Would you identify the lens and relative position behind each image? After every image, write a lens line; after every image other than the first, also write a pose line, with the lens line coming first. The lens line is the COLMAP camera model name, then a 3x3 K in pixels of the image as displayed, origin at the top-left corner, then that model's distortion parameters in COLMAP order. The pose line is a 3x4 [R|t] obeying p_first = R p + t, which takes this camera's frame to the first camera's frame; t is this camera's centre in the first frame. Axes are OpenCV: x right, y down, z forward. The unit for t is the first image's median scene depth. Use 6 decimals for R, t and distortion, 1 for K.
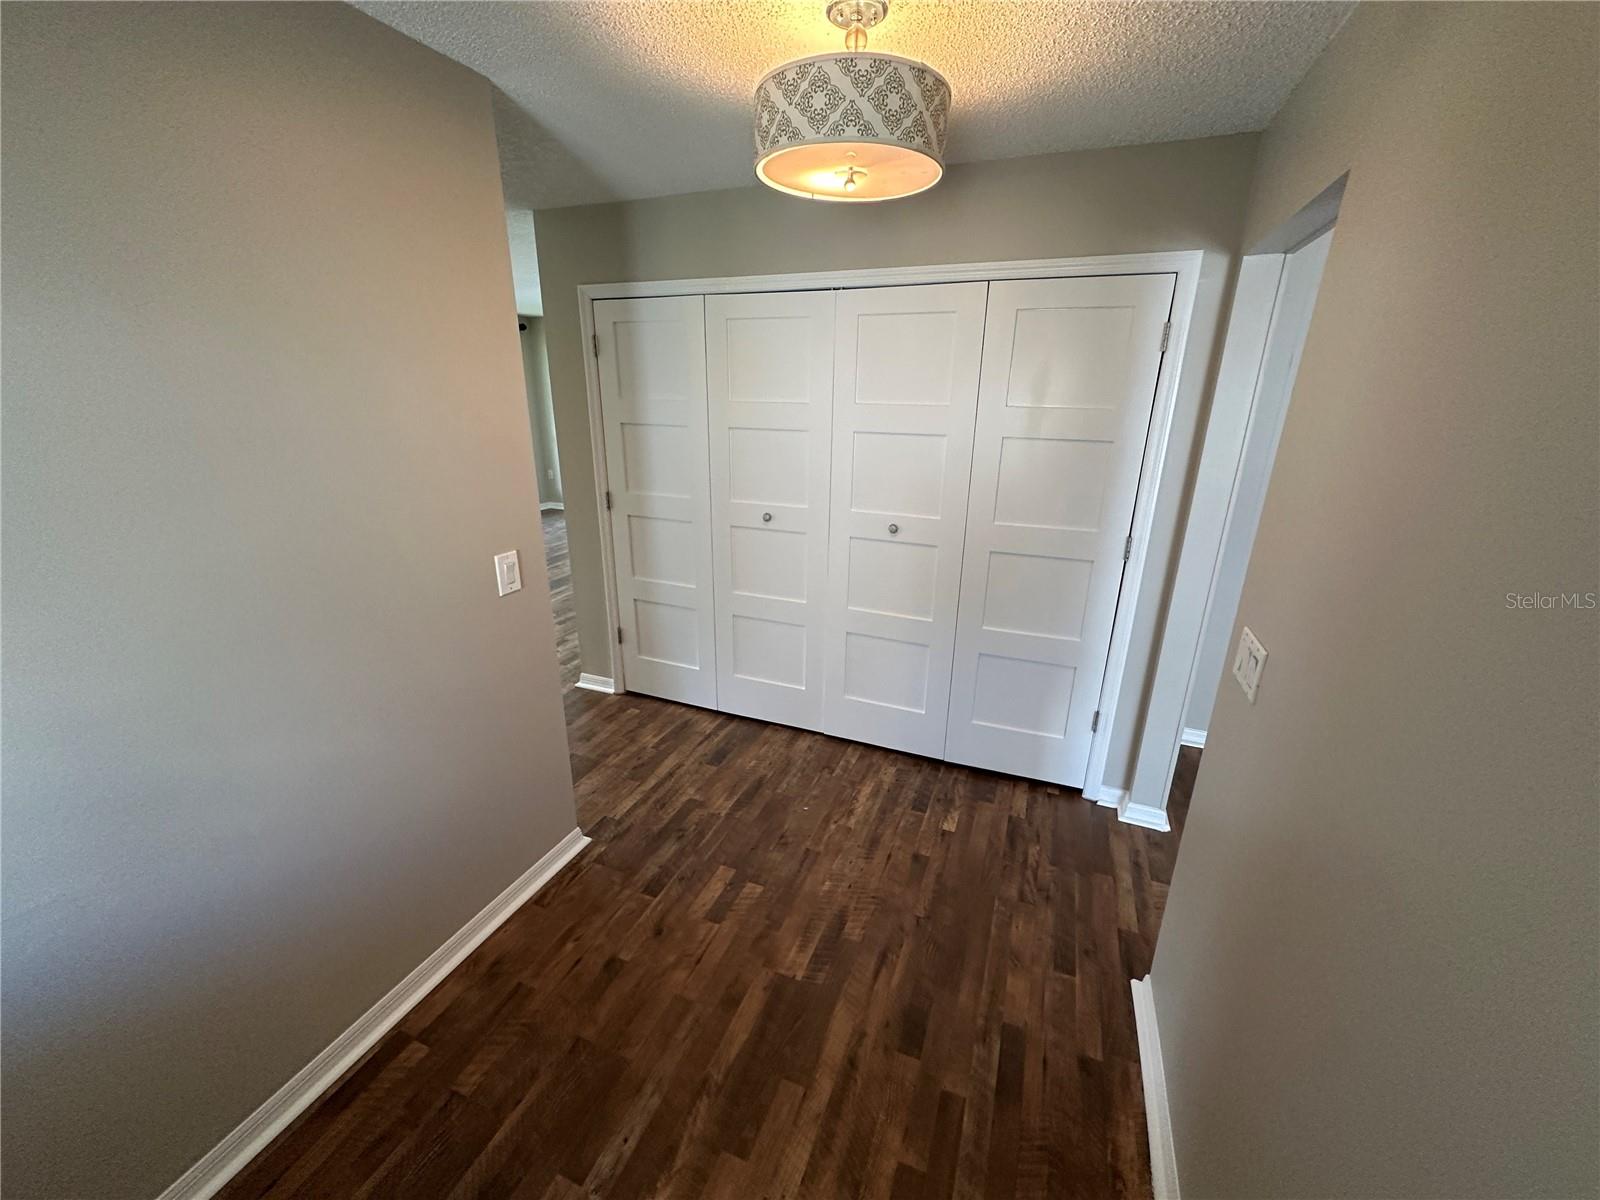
lens RADIAL K [[639.5, 0, 802.8], [0, 639.5, 590.7], [0, 0, 1]] dist [-0.003486, 0.001178]
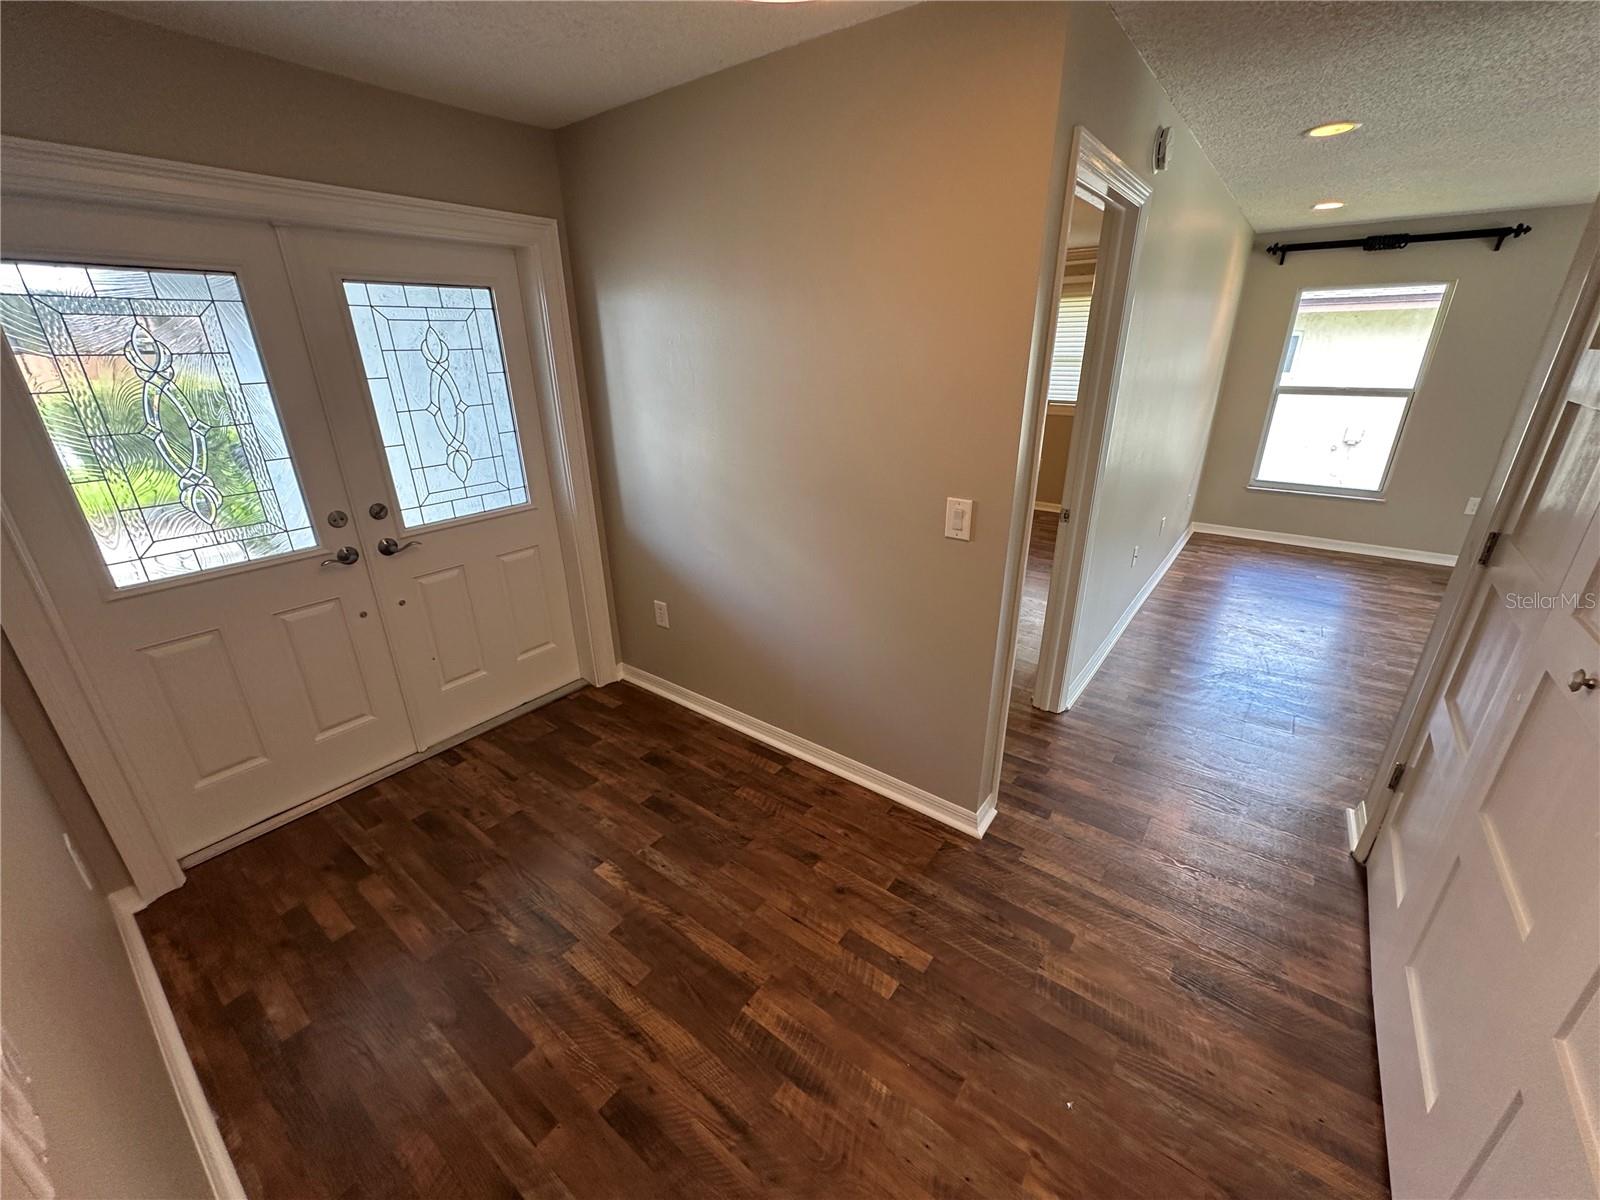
lens RADIAL K [[639.5, 0, 803.8], [0, 639.5, 610.7], [0, 0, 1]] dist [-0.003486, 0.001178]
pose [[-0.265588, 0.360426, -0.894179, 0.555011], [-0.289109, 0.855028, 0.430515, -0.267604], [0.919717, 0.372855, -0.122883, 0.959052]]
